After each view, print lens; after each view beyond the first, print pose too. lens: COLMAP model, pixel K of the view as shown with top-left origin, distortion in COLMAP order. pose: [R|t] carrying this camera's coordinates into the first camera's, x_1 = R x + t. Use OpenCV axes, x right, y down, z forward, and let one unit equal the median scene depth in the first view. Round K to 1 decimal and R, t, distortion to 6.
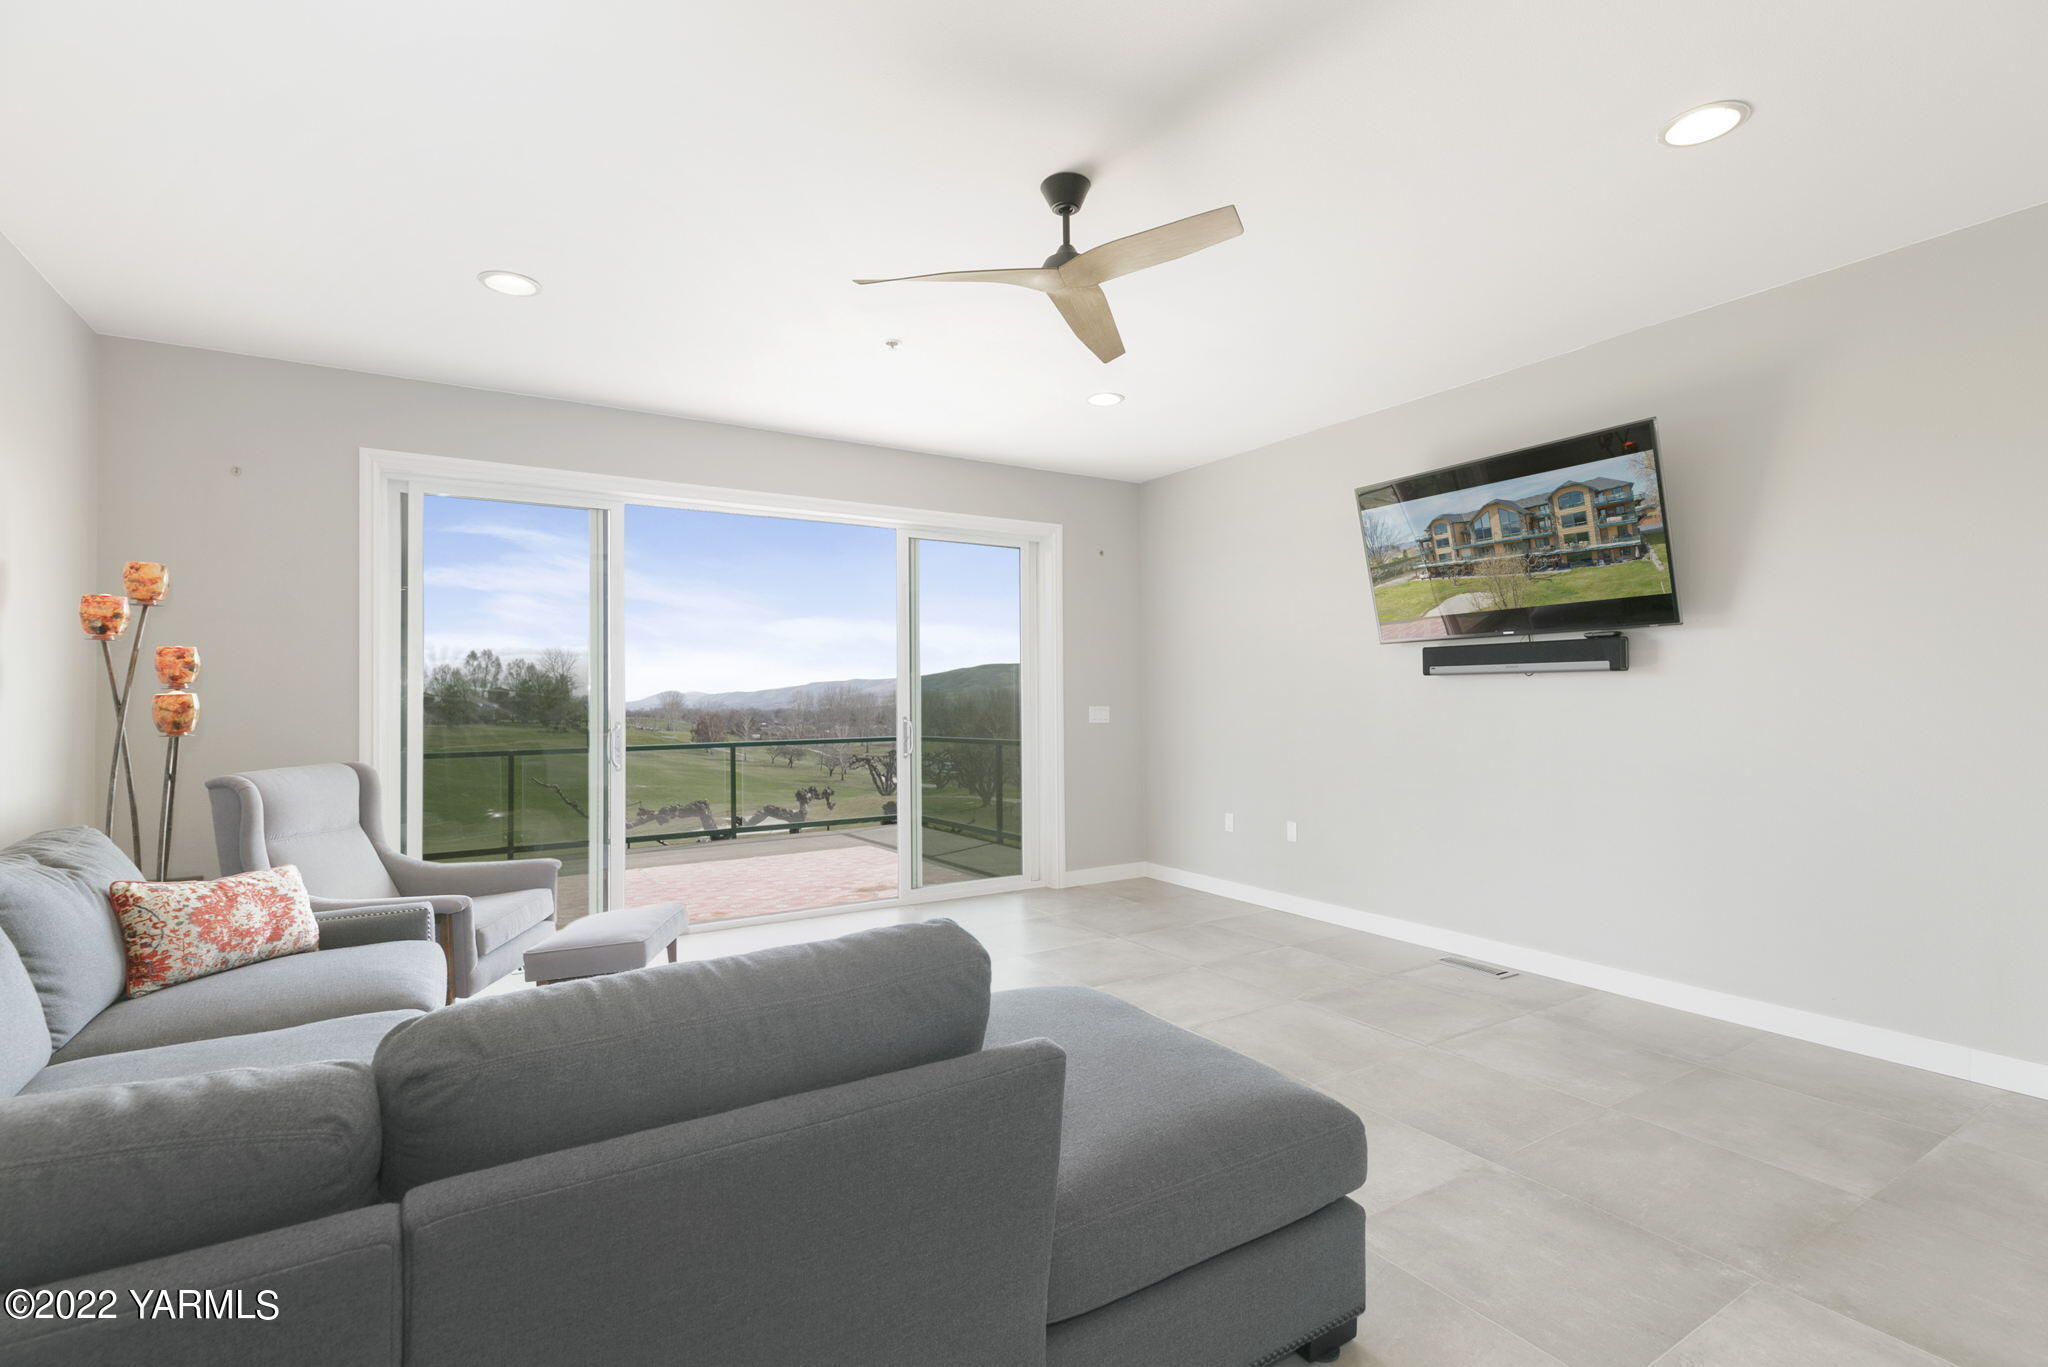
lens RADIAL K [[944.0, 0, 1022.1], [0, 944.0, 692.9], [0, 0, 1]] dist [0.005338, 0.003002]
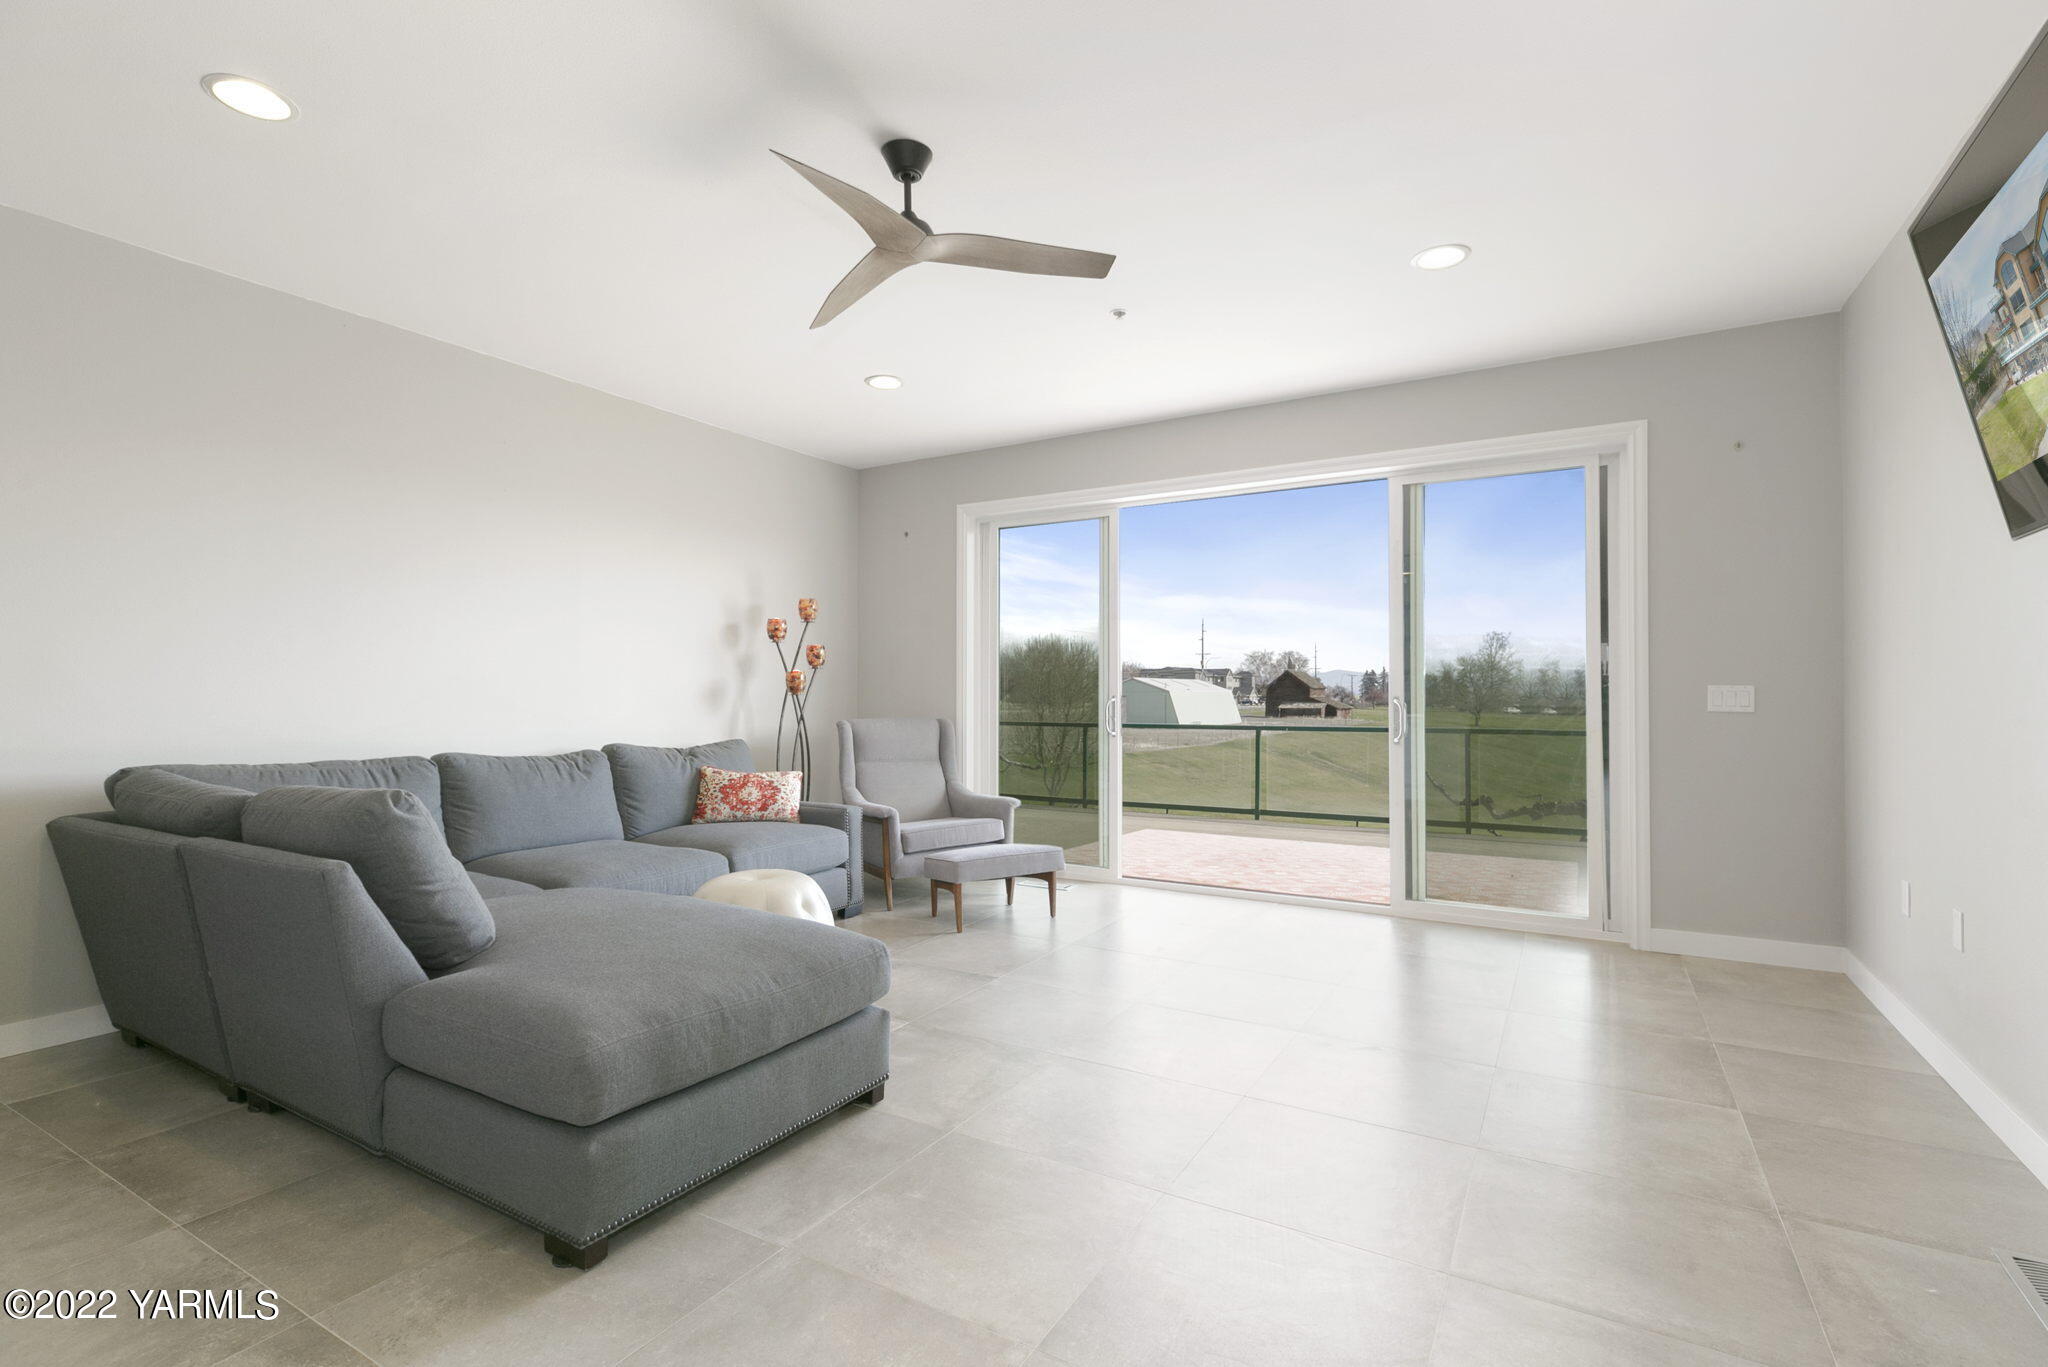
lens RADIAL K [[944.0, 0, 1019.6], [0, 944.0, 684.2], [0, 0, 1]] dist [0.005338, 0.003002]
pose [[0.470229, 0.000489, -0.882544, 0.822902], [-0.000841, 1.000000, 0.000106, 0.024613], [0.882544, 0.000692, 0.470229, 0.517128]]
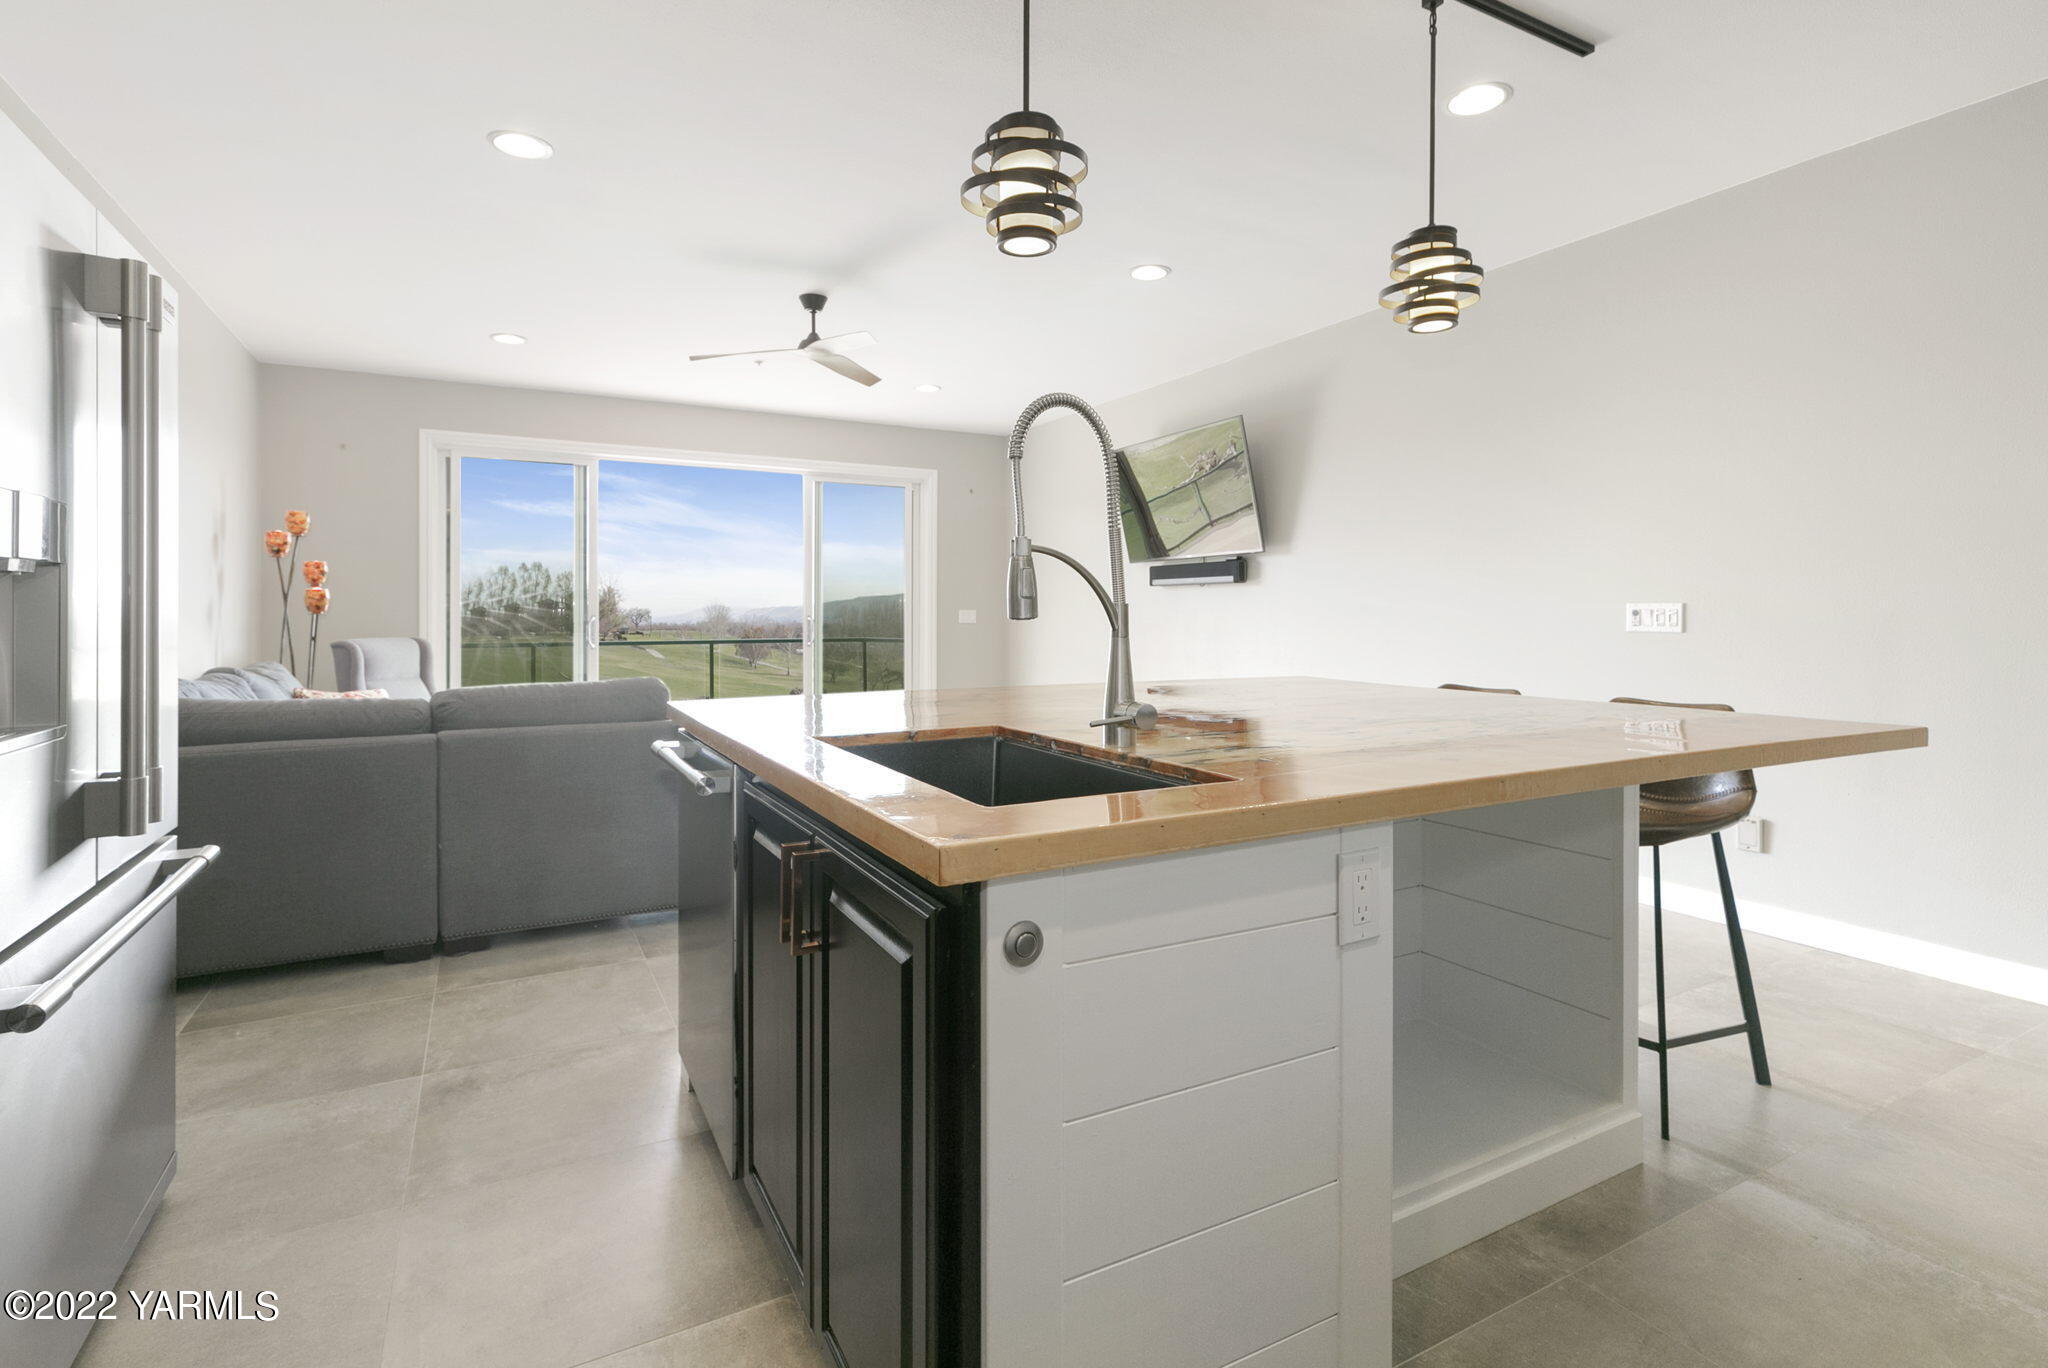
lens RADIAL K [[962.6, 0, 1016.6], [0, 962.6, 628.0], [0, 0, 1]] dist [0.002012, 0.003986]
pose [[0.998525, 0.009528, -0.053457, 0.431953], [-0.008476, 0.999767, 0.019866, 0.024379], [0.053634, -0.019384, 0.998373, -0.627999]]
